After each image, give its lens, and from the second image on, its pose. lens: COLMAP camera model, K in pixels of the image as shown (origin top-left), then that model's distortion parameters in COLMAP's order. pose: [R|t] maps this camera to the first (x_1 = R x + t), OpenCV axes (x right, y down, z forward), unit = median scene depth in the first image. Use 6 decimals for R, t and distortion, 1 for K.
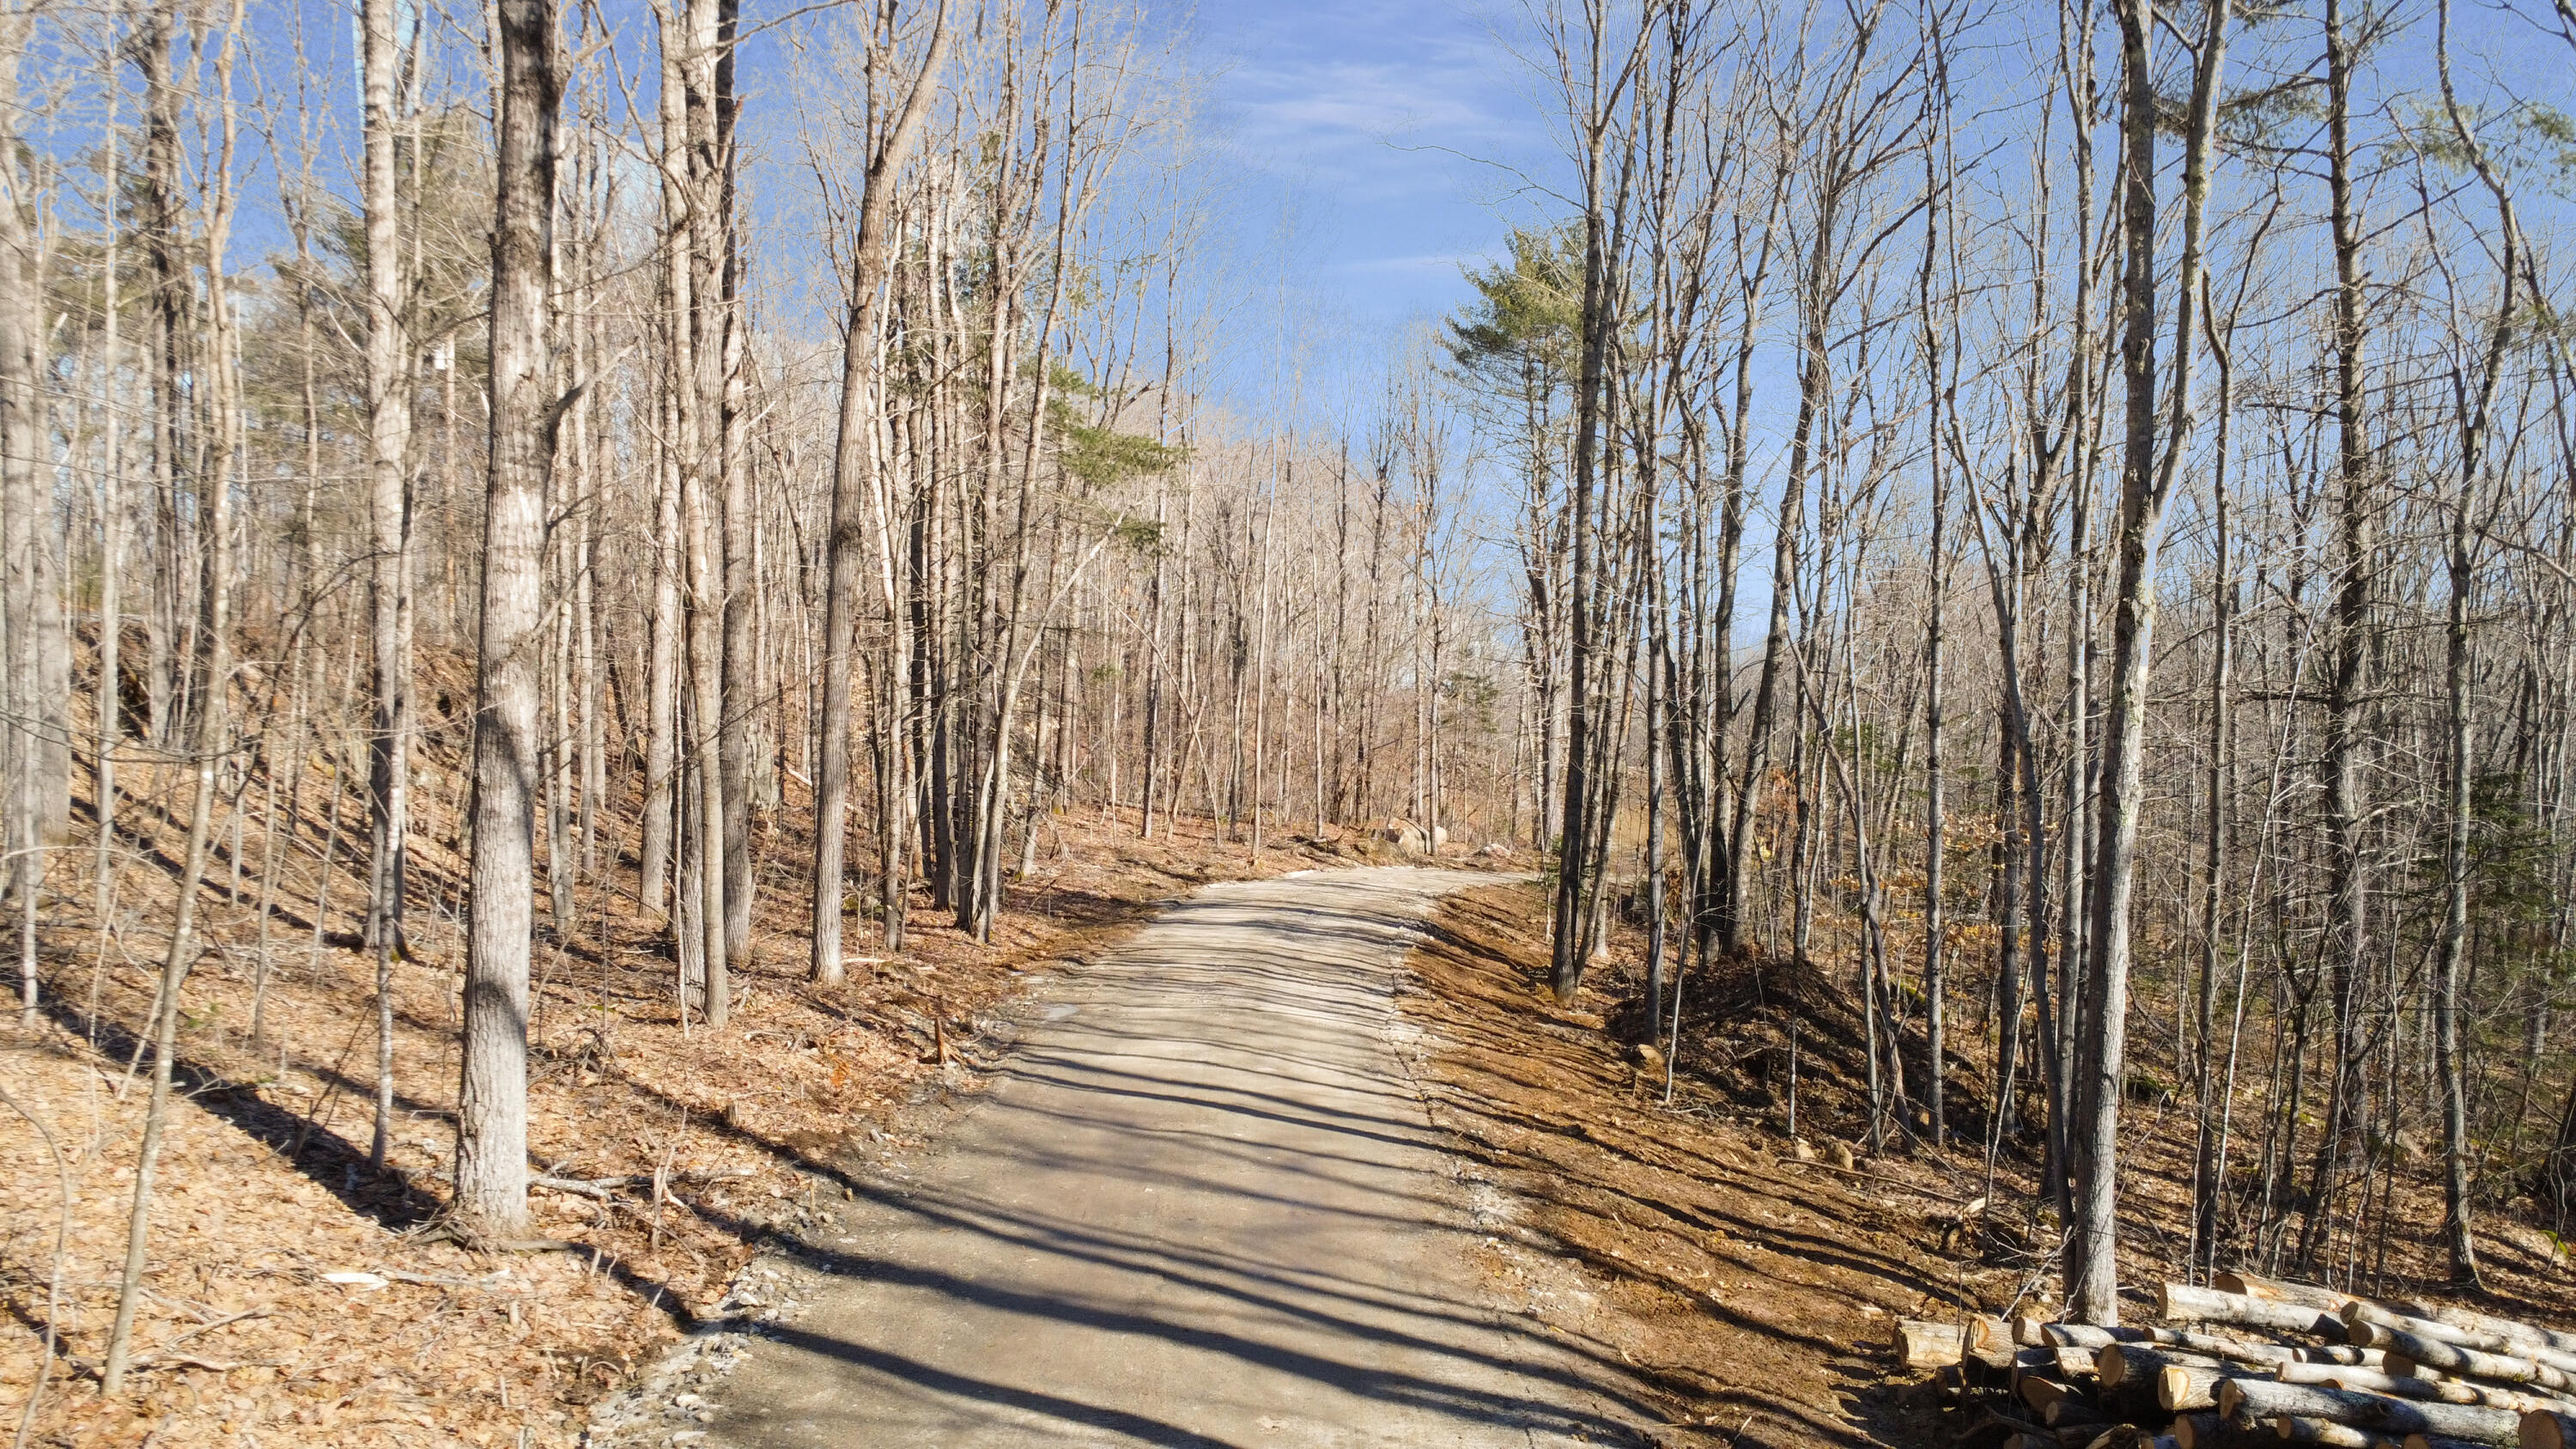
lens RADIAL K [[1910.1, 0, 1286.7], [0, 1910.1, 731.1], [0, 0, 1]] dist [-0.004626, -0.016231]
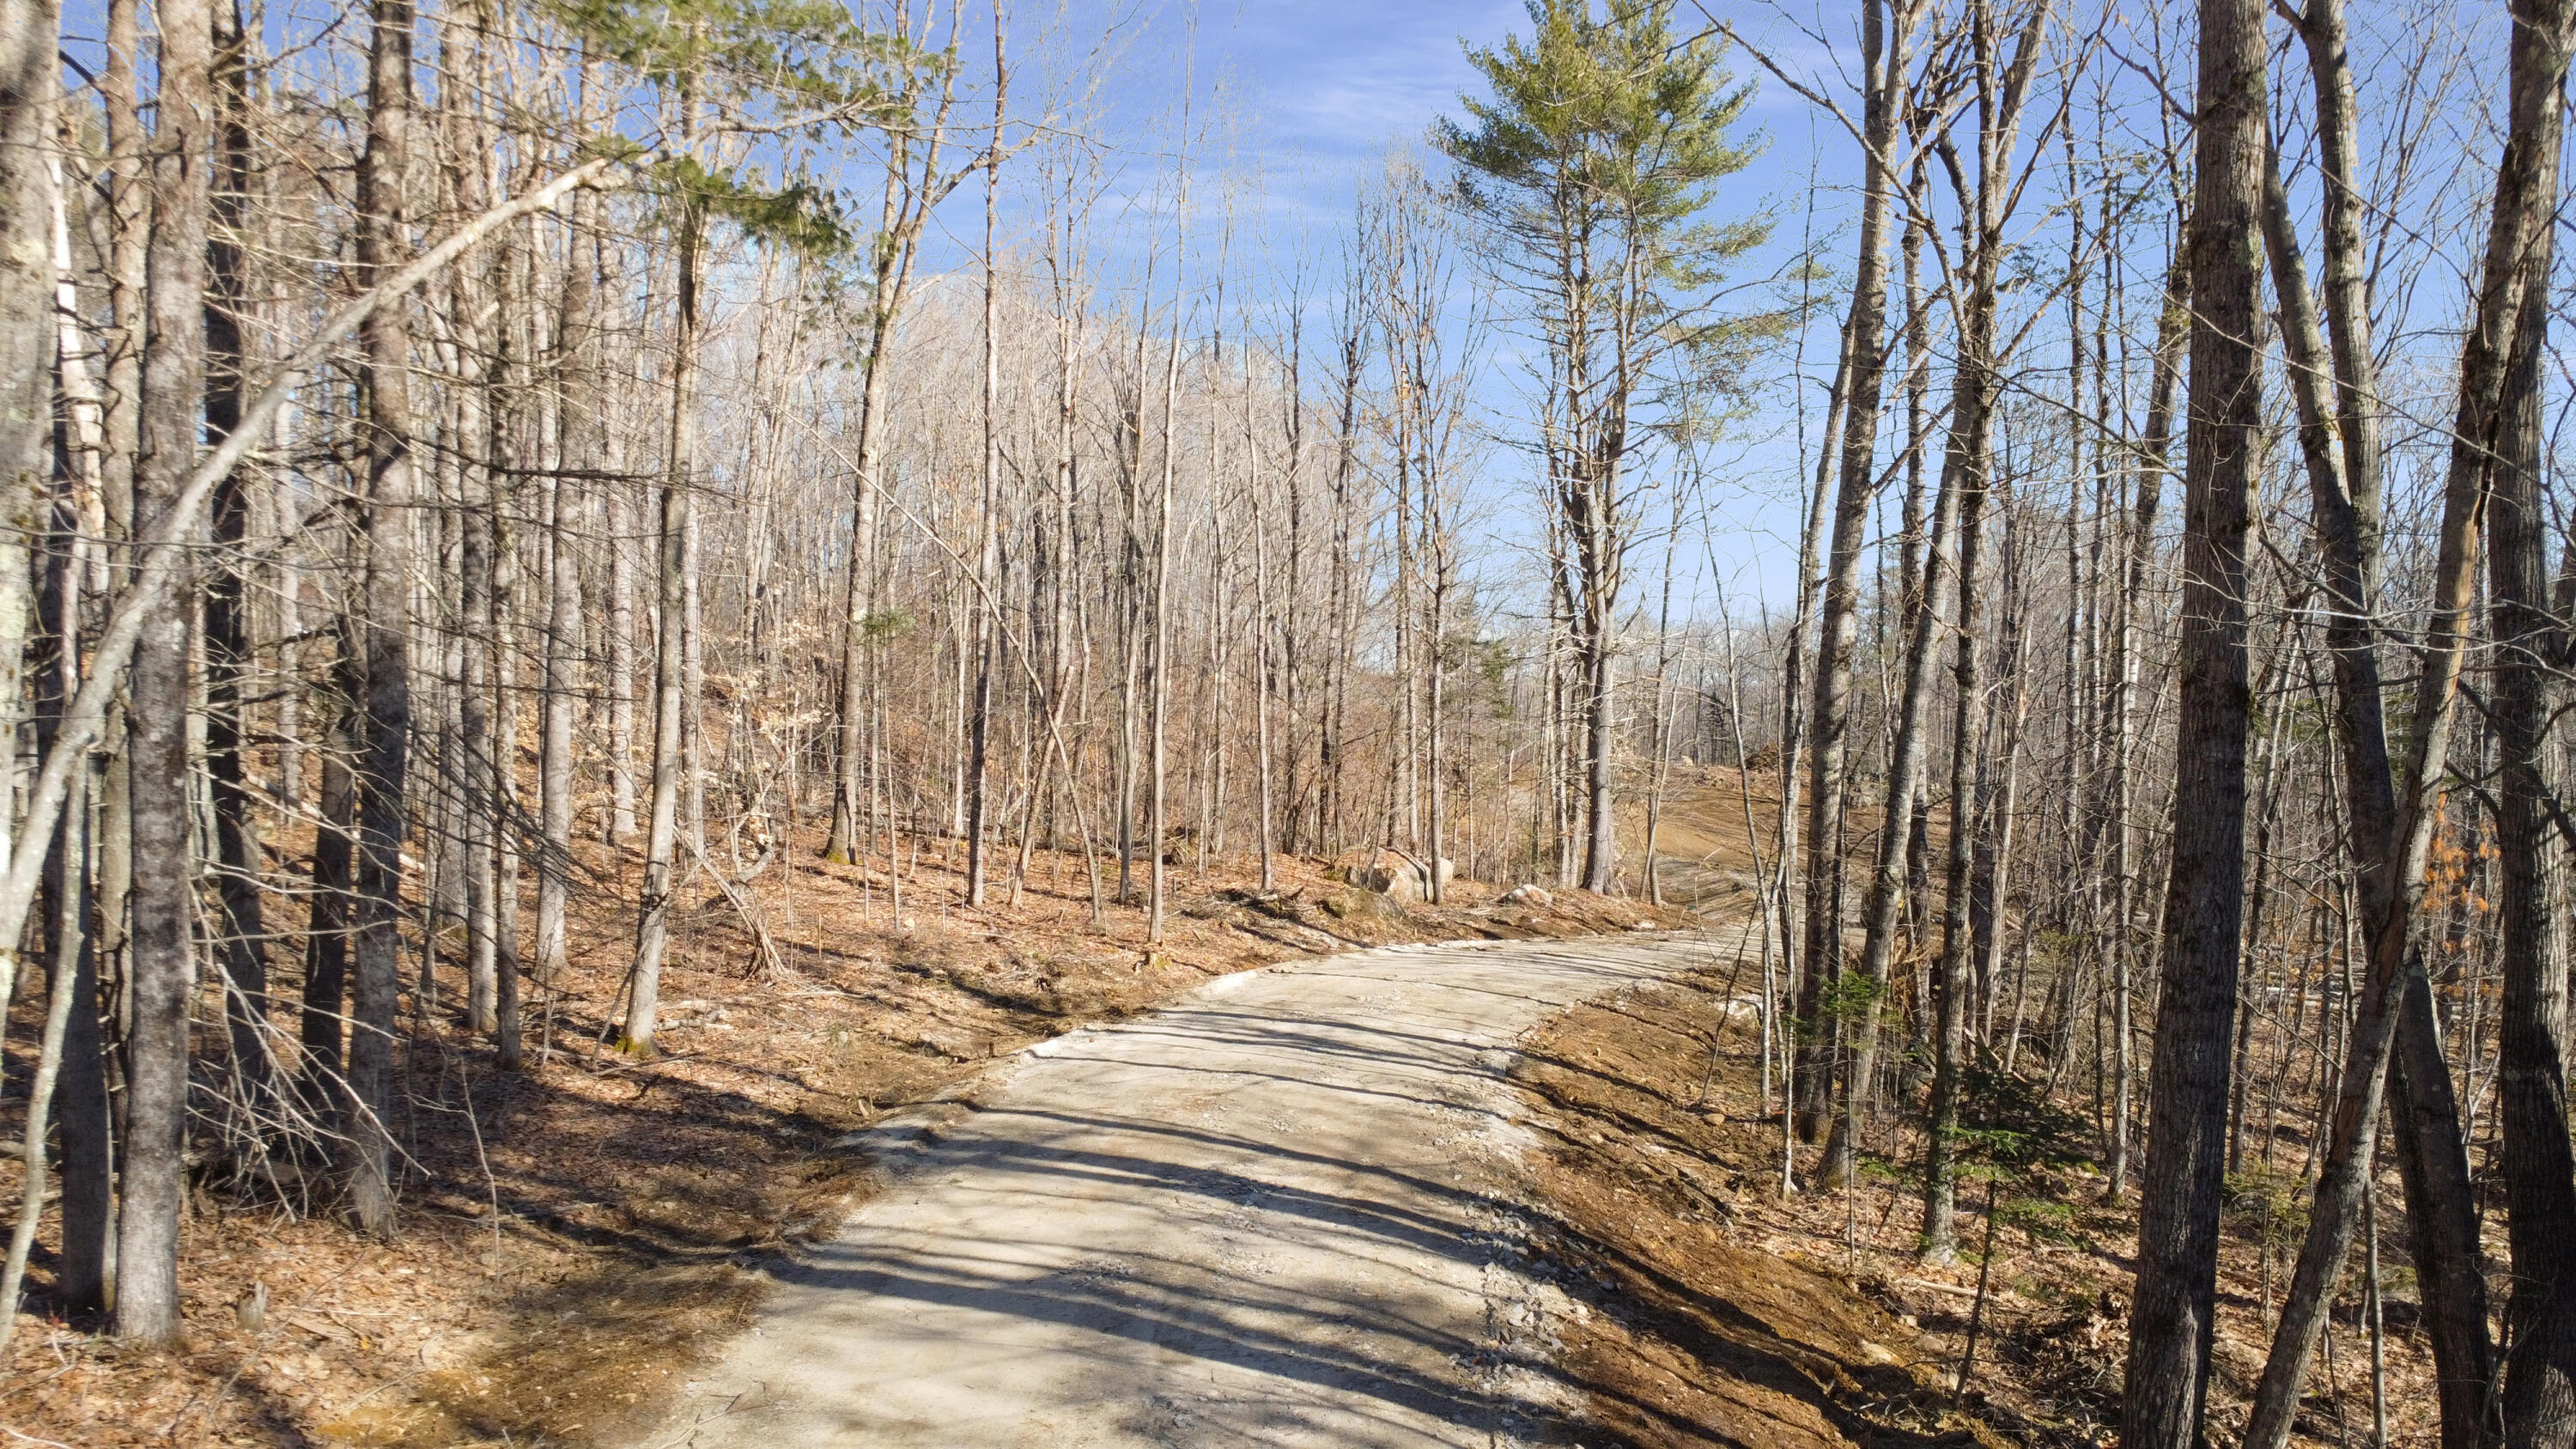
lens RADIAL K [[1910.1, 0, 1287.2], [0, 1910.1, 717.5], [0, 0, 1]] dist [-0.004626, -0.016231]
pose [[0.999556, -0.012860, 0.026883, 0.006423], [0.012849, 0.999917, 0.000574, -0.001248], [-0.026888, -0.000228, 0.999638, 0.318128]]
